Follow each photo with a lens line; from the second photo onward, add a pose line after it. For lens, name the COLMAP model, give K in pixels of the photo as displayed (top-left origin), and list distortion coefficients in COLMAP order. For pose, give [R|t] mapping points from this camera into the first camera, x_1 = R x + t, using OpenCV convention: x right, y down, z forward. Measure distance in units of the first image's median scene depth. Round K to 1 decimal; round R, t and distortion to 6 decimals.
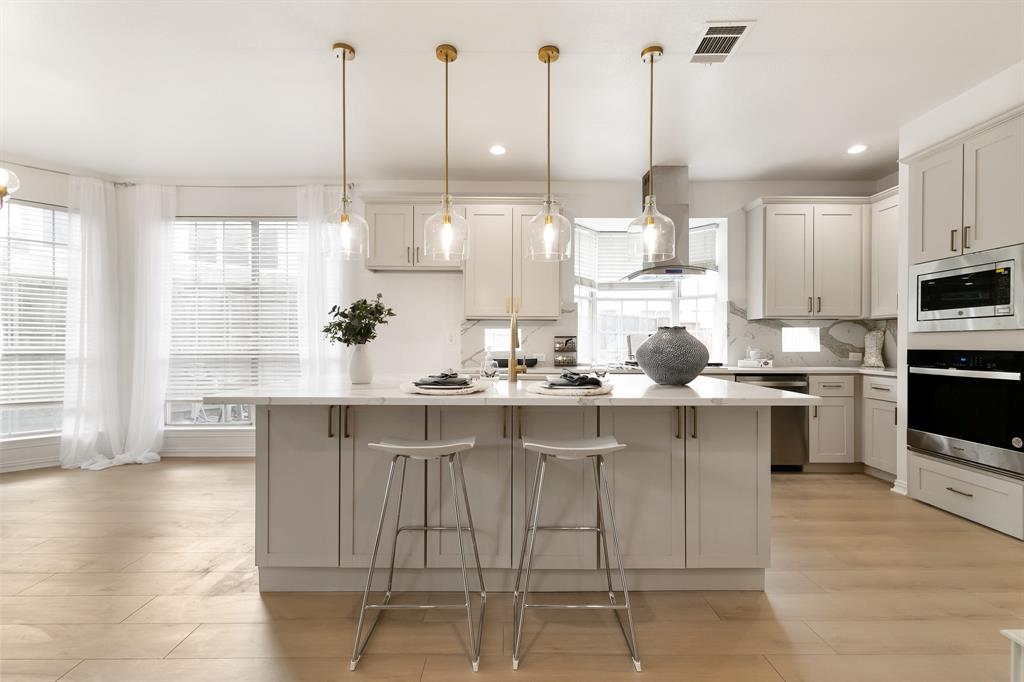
lens RADIAL K [[466.4, 0, 511.8], [0, 466.4, 343.5], [0, 0, 1]] dist [-0.000373, 0.000251]
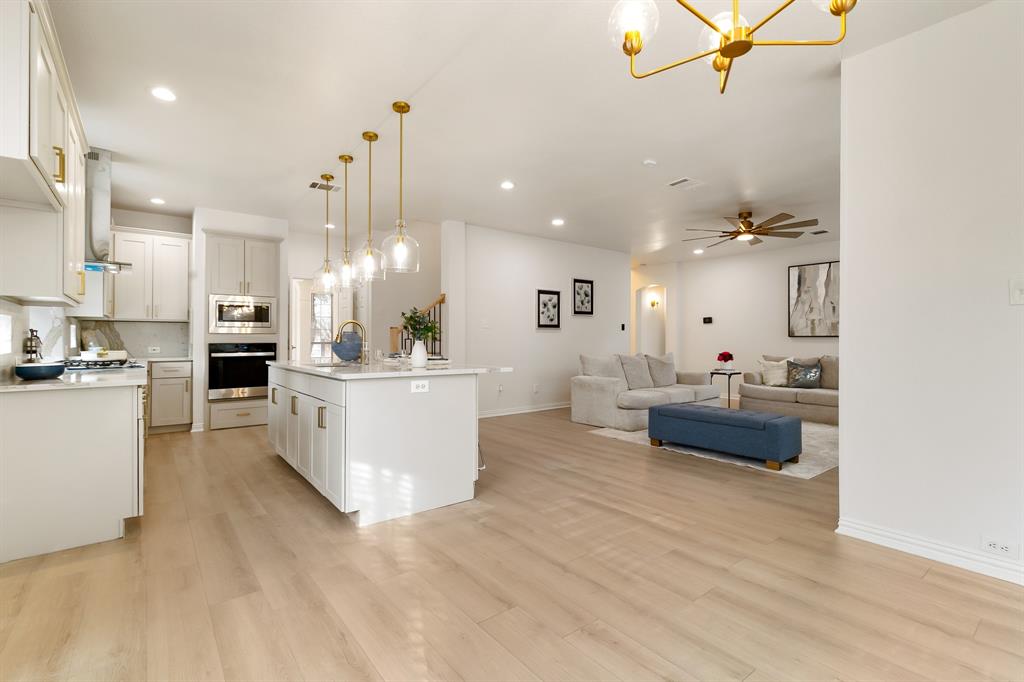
lens RADIAL K [[466.4, 0, 509.7], [0, 466.4, 332.9], [0, 0, 1]] dist [-0.000373, 0.000251]
pose [[-0.606896, 0.010308, 0.794714, -1.227329], [0.001655, 0.999930, -0.011707, -0.003503], [-0.794779, -0.005790, -0.606871, 1.215927]]
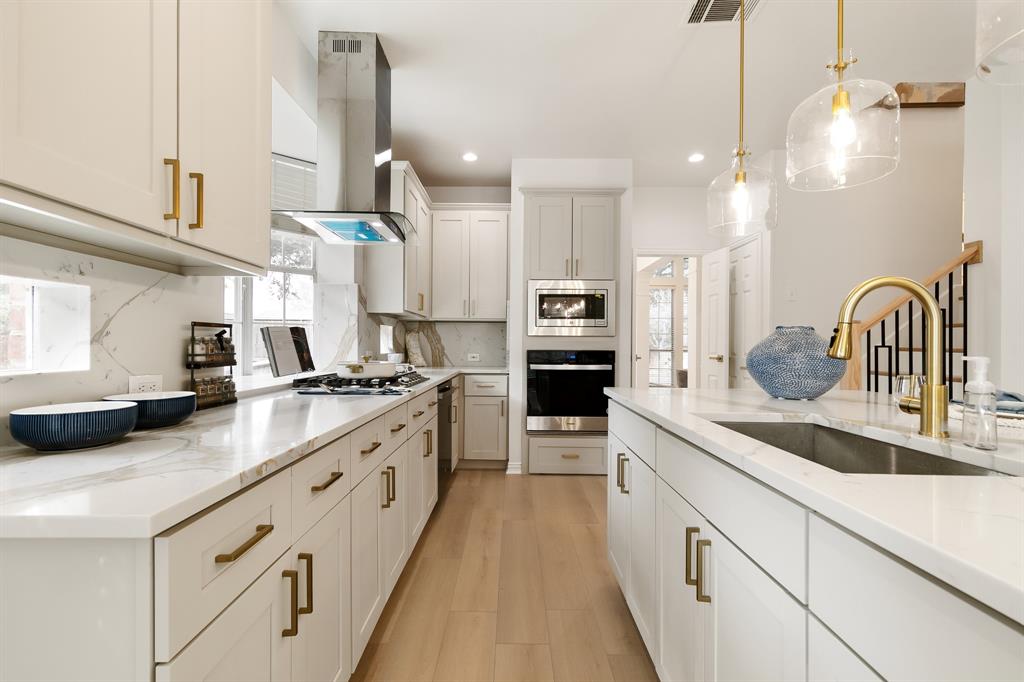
lens RADIAL K [[466.4, 0, 510.2], [0, 466.4, 347.3], [0, 0, 1]] dist [-0.000373, 0.000251]
pose [[-0.004045, -0.004925, 0.999980, -0.356446], [-0.005503, 0.999973, 0.004902, 0.000219], [-0.999977, -0.005483, -0.004072, 1.098749]]
